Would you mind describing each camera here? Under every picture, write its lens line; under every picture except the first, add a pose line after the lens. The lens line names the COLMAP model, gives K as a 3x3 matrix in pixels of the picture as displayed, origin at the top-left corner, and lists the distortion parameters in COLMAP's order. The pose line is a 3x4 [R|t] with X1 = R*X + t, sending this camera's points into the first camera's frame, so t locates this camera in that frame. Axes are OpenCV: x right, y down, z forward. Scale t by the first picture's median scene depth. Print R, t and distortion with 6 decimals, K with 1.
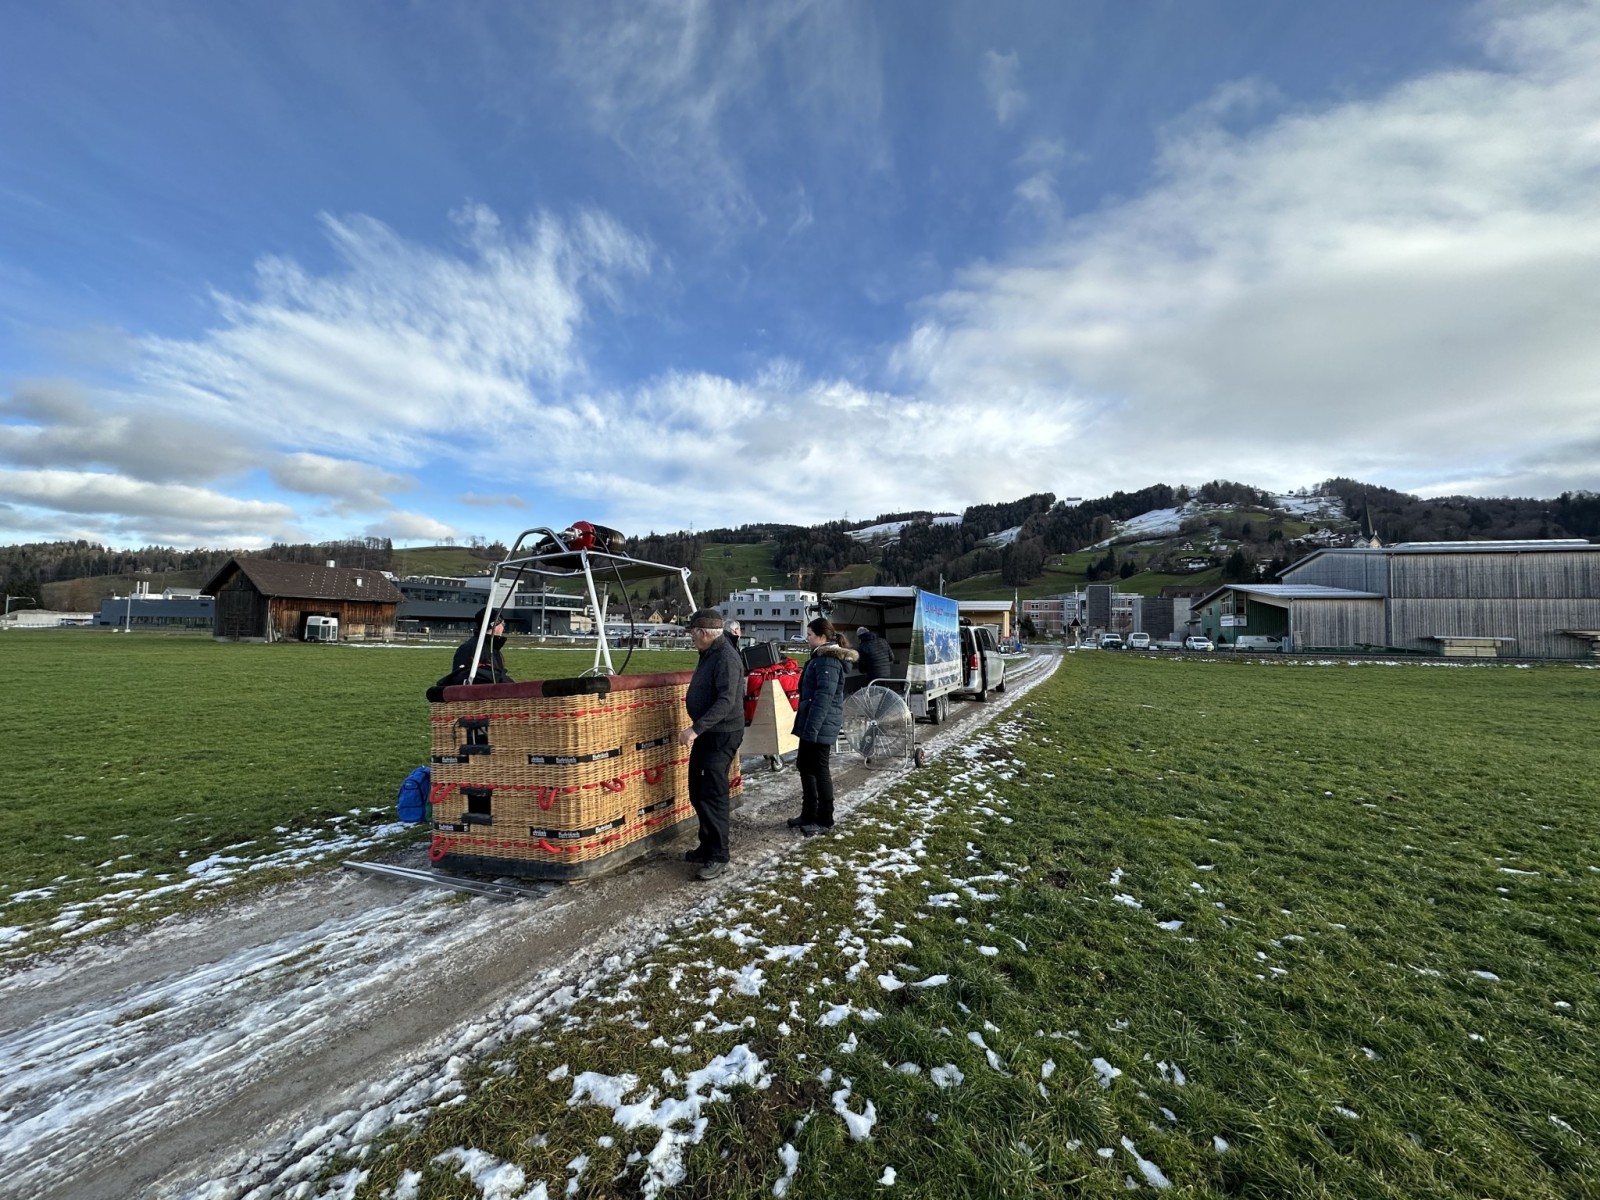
lens RADIAL K [[642.7, 0, 800.3], [0, 642.7, 597.5], [0, 0, 1]] dist [-0.001424, -0.000253]
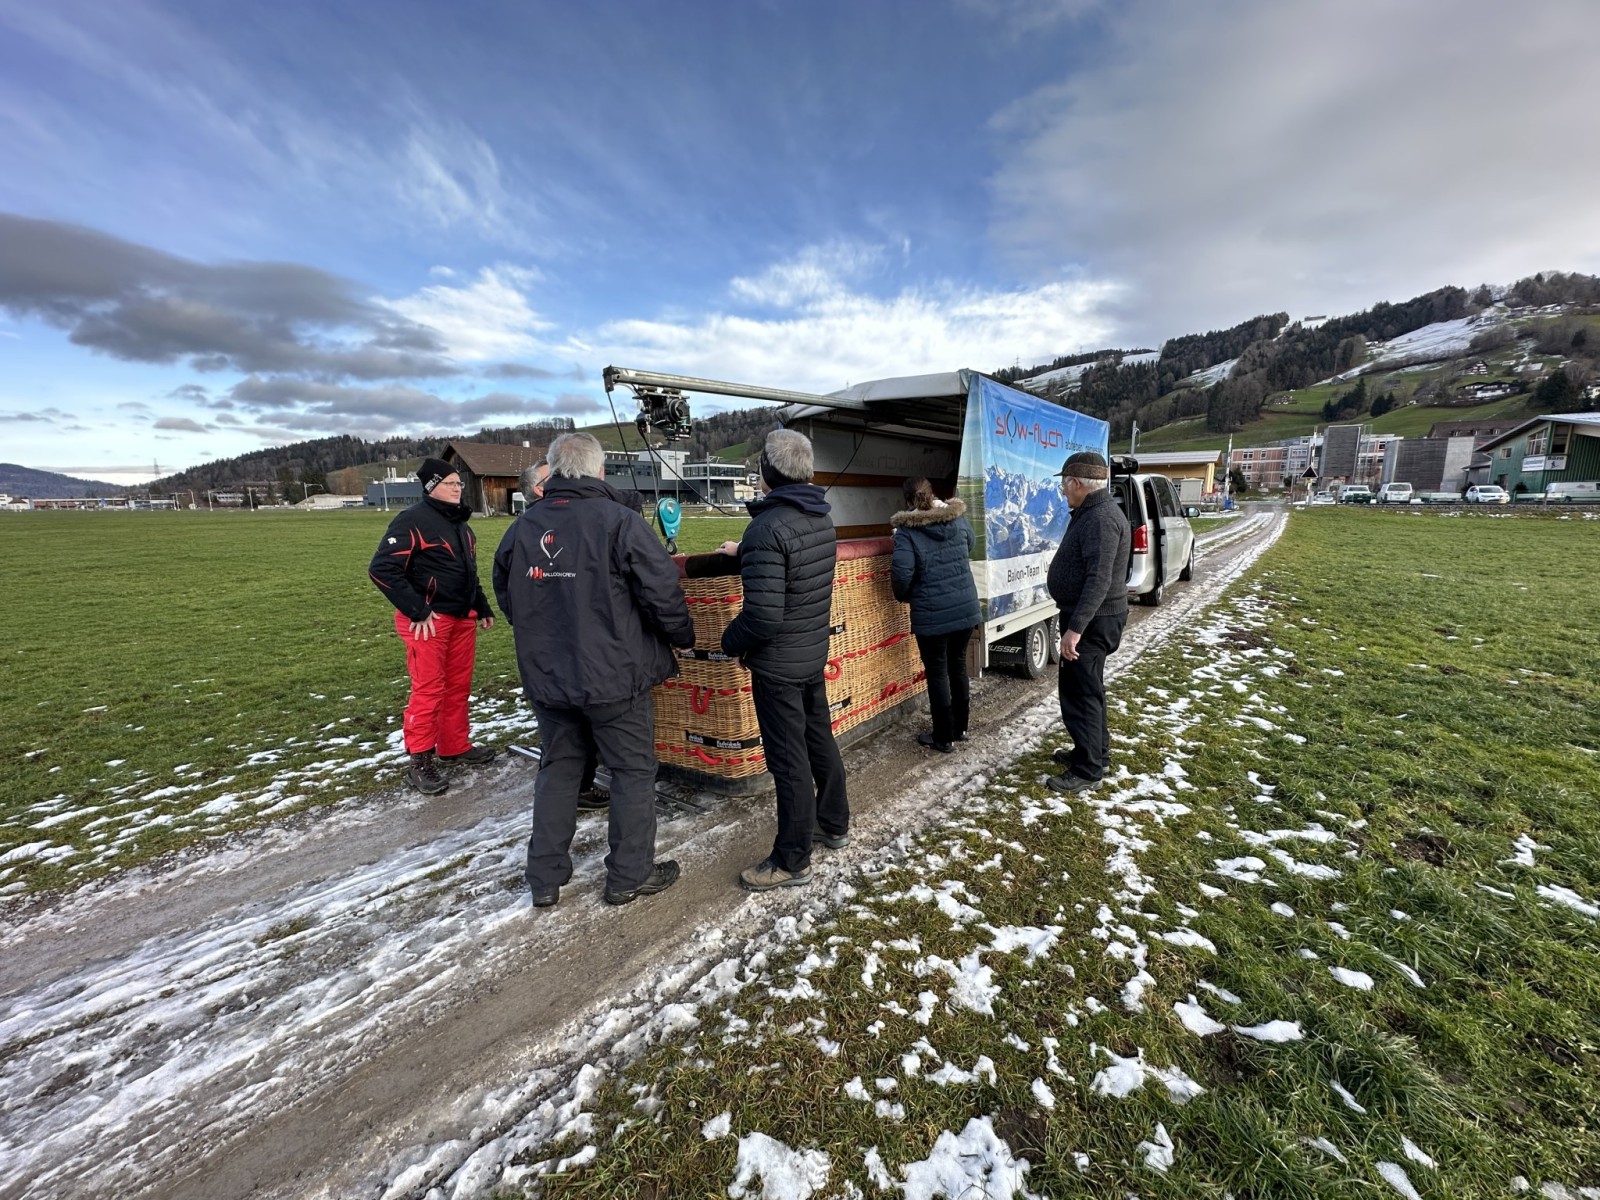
lens RADIAL K [[642.7, 0, 802.5], [0, 642.7, 598.7], [0, 0, 1]] dist [-0.001424, -0.000253]
pose [[0.970926, 0.010115, -0.239168, -0.074333], [0.040169, 0.978055, 0.204437, 0.023299], [0.235987, -0.208101, 0.949212, 0.283450]]
